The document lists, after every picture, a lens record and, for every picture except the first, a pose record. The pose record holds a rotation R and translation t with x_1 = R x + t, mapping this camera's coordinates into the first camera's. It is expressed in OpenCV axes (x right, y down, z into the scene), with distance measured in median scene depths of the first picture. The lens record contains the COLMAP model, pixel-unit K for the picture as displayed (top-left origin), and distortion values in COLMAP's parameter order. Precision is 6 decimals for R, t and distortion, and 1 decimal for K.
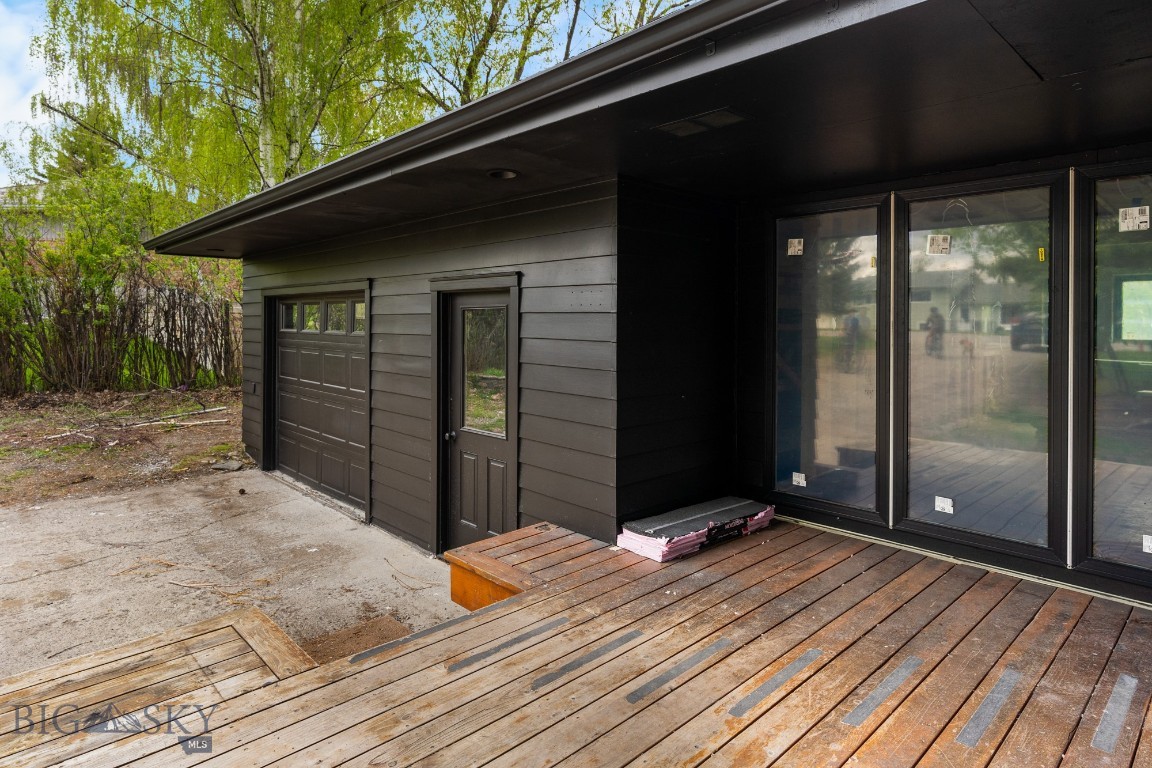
lens RADIAL K [[650.5, 0, 590.2], [0, 650.5, 323.4], [0, 0, 1]] dist [0.002055, 0.000218]
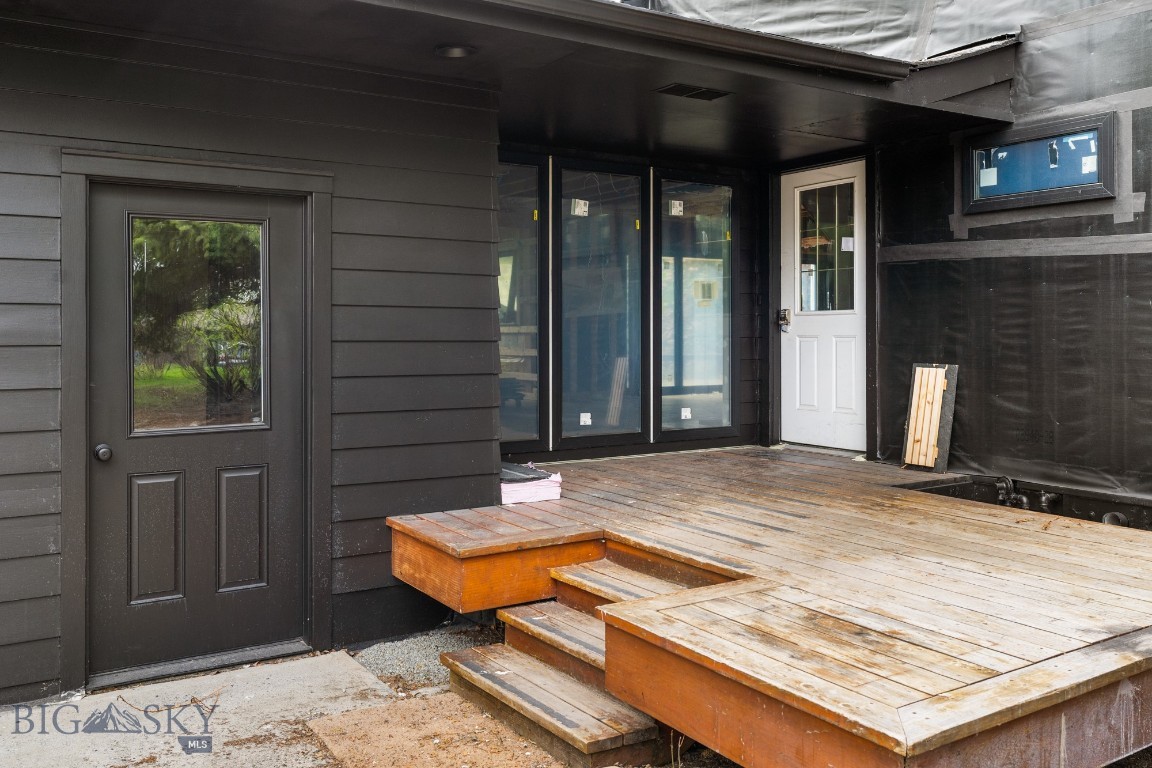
lens RADIAL K [[997.1, 0, 577.6], [0, 997.1, 326.7], [0, 0, 1]] dist [-0.014926, 0.009224]
pose [[0.184244, -0.008012, 0.982848, -1.299904], [-0.000688, 0.999965, 0.008280, 0.087156], [-0.982880, -0.002201, 0.184232, 0.658435]]
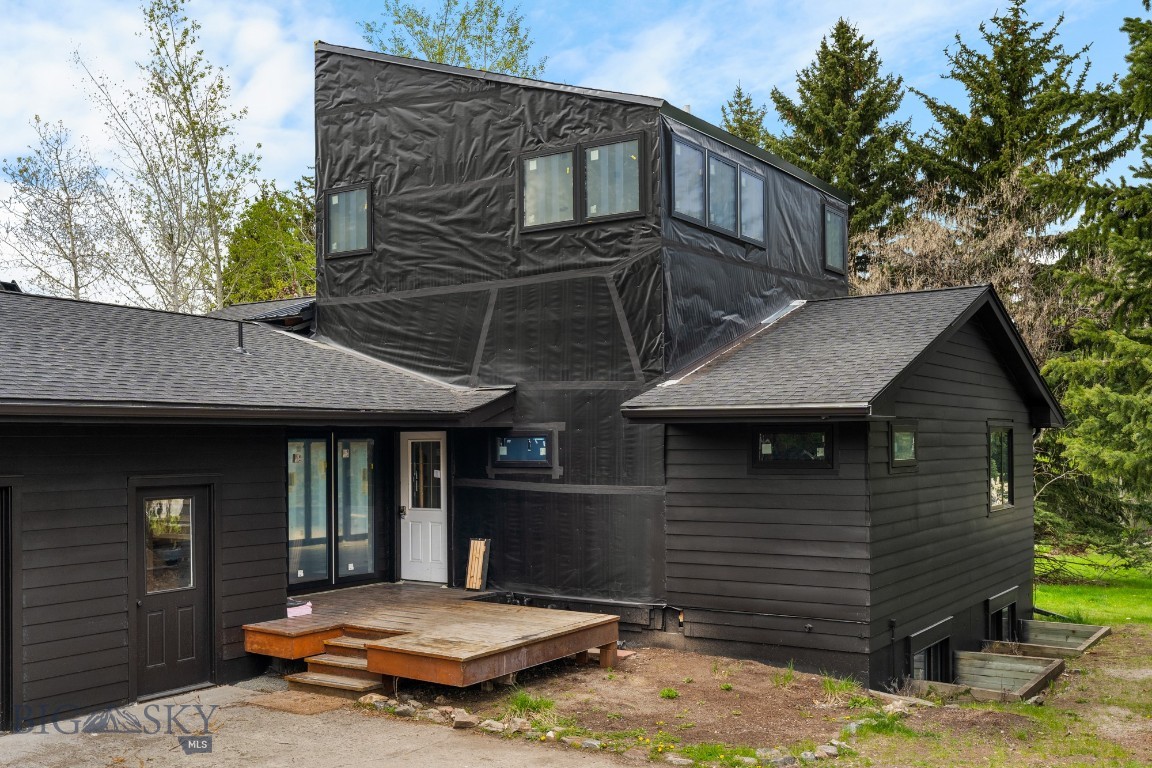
lens RADIAL K [[1169.3, 0, 577.9], [0, 1169.3, 391.8], [0, 0, 1]] dist [-0.060089, 0.000000]
pose [[-0.218028, 0.025733, 0.975603, -3.649246], [0.001999, 0.999662, -0.025921, -0.250379], [-0.975941, -0.003701, -0.218005, 0.937010]]
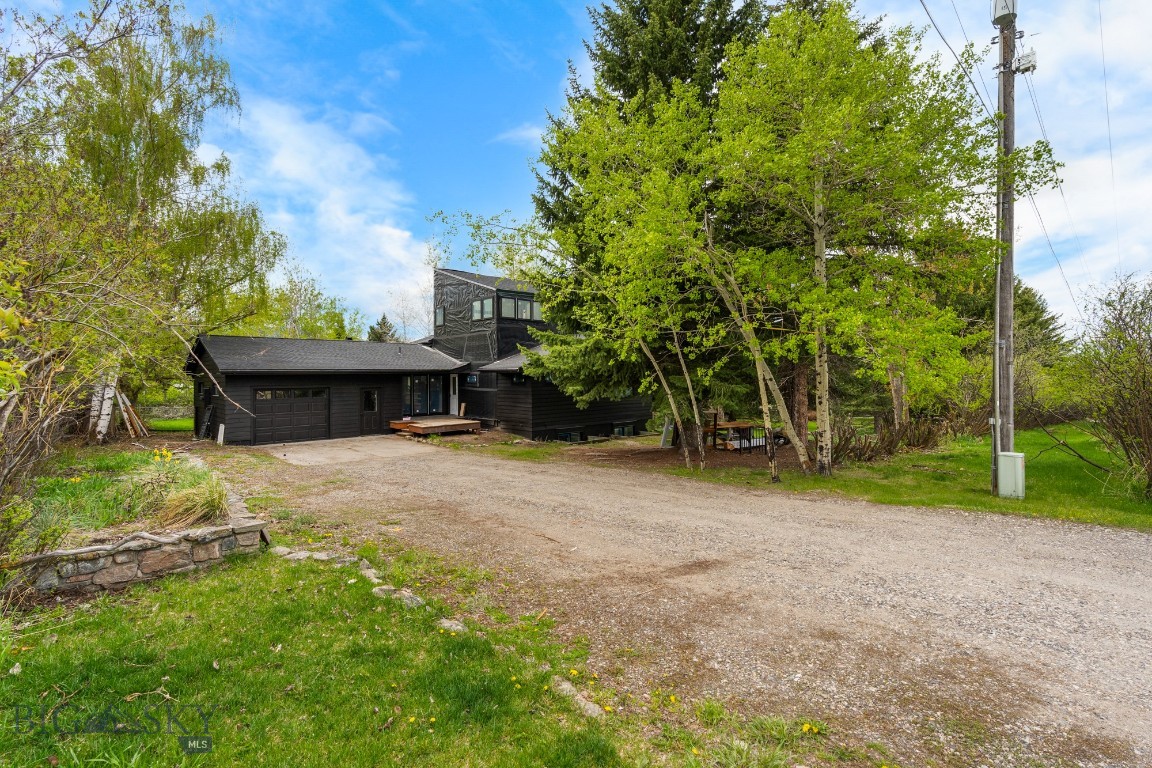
lens RADIAL K [[517.2, 0, 577.6], [0, 517.2, 356.1], [0, 0, 1]] dist [-0.001258, -0.000077]
pose [[-0.005427, 0.028304, 0.999585, -6.445511], [-0.002106, 0.999597, -0.028316, -0.268980], [-0.999983, -0.002258, -0.005366, -1.134178]]
